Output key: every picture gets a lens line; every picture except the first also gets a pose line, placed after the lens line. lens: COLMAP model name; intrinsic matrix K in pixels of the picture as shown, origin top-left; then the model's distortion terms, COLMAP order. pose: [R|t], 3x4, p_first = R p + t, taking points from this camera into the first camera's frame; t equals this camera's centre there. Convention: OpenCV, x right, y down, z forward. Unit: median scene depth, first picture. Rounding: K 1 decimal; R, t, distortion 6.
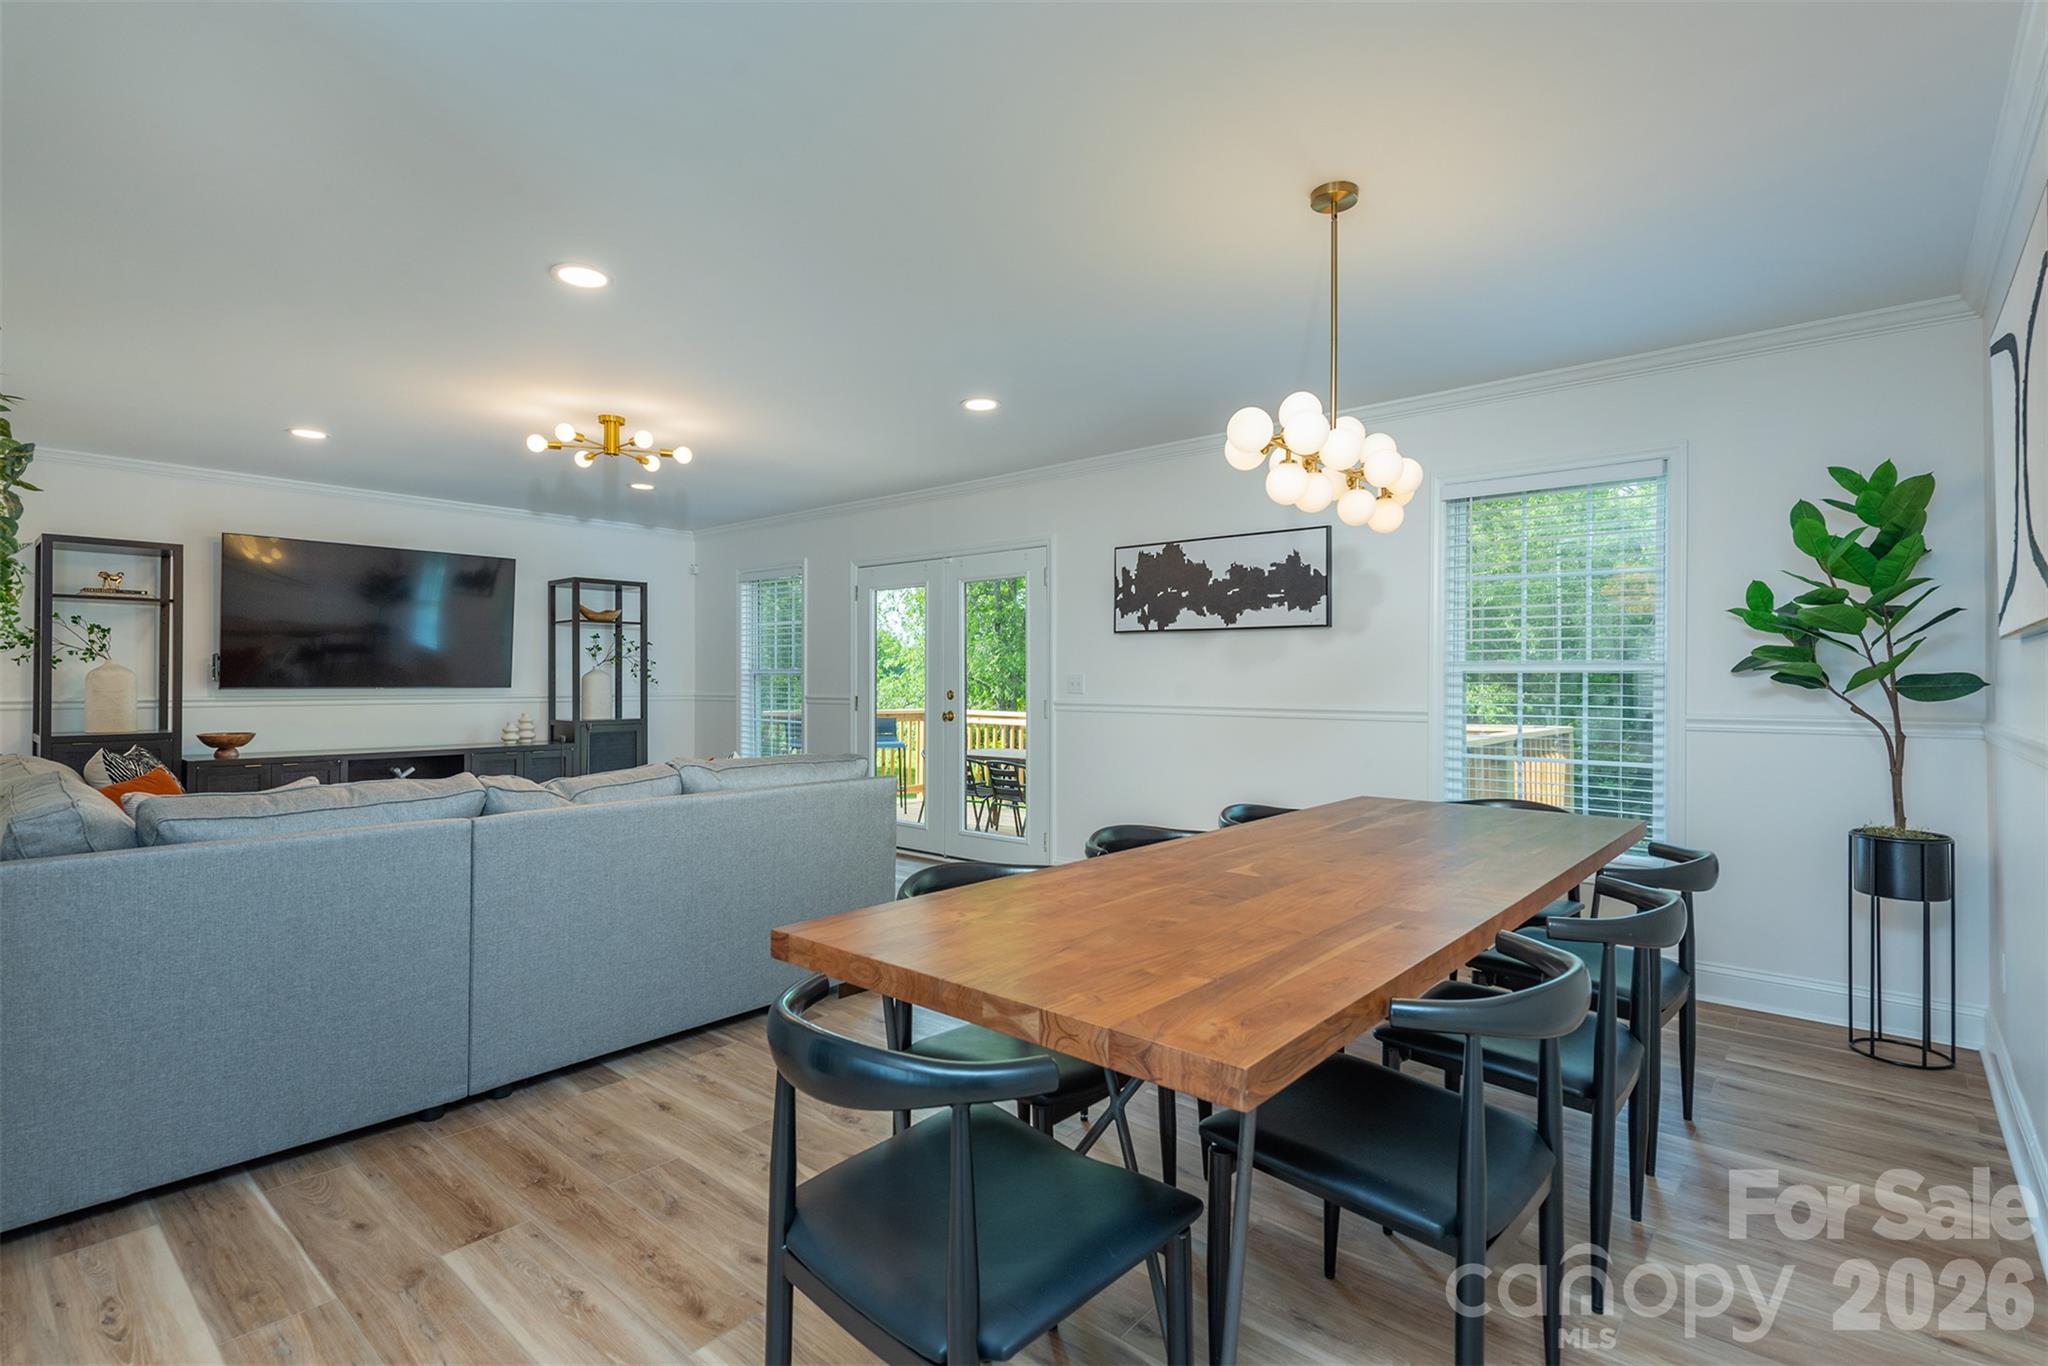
lens RADIAL K [[974.2, 0, 1024.0], [0, 974.2, 683.0], [0, 0, 1]] dist [-0.001173, -0.000094]
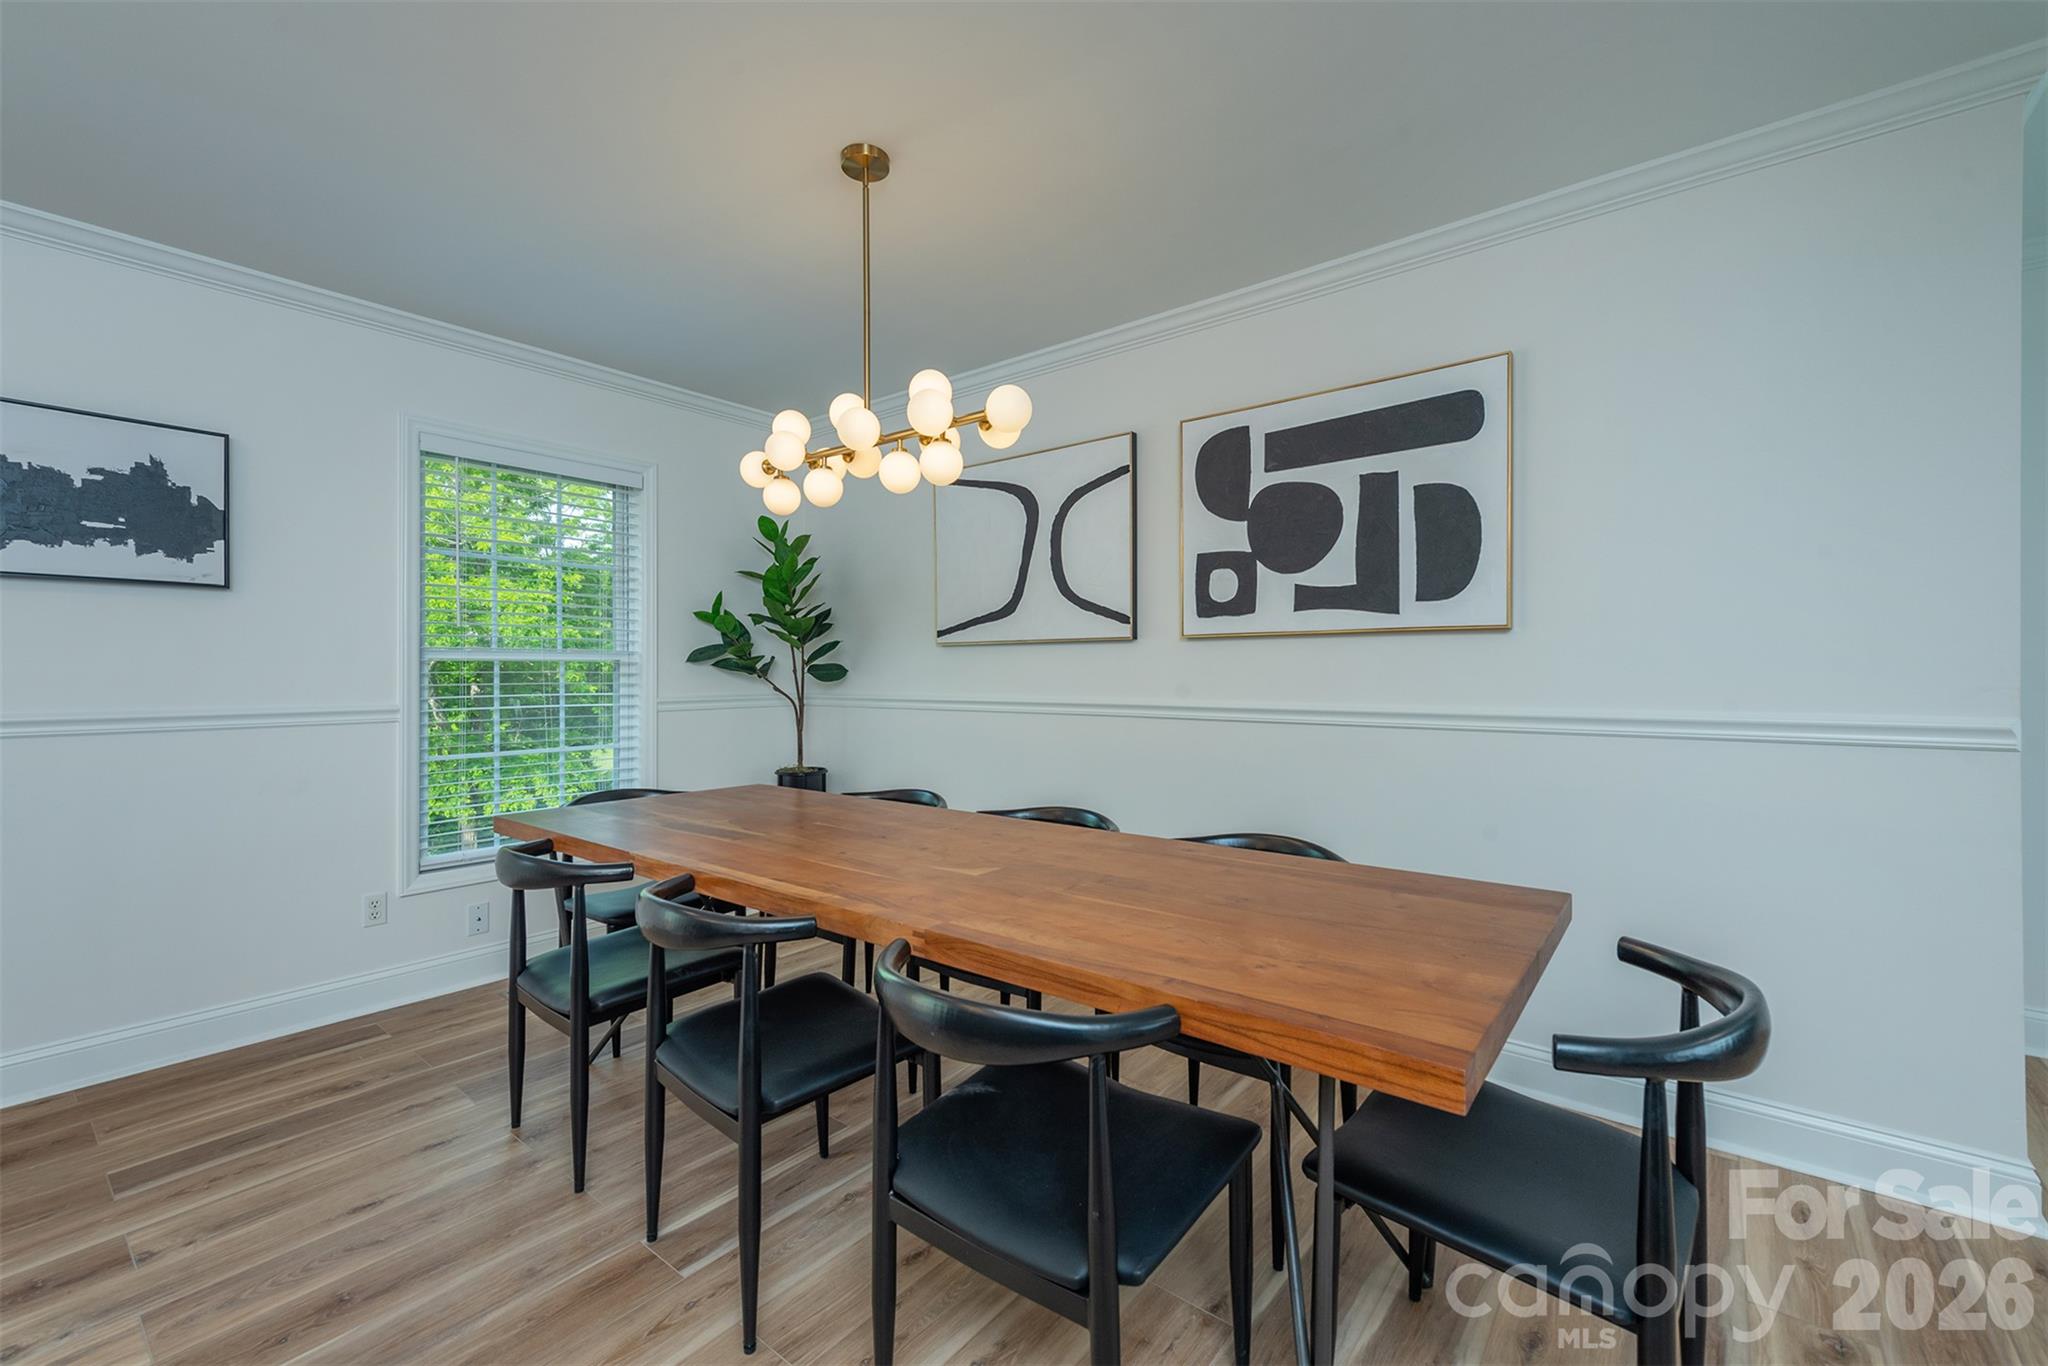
lens RADIAL K [[847.3, 0, 1031.9], [0, 847.3, 671.3], [0, 0, 1]] dist [0.000278, -0.000189]
pose [[-0.061985, -0.005773, 0.998060, -0.264954], [0.006211, 0.999962, 0.006170, -0.002142], [-0.998058, 0.006582, -0.061947, 0.450873]]
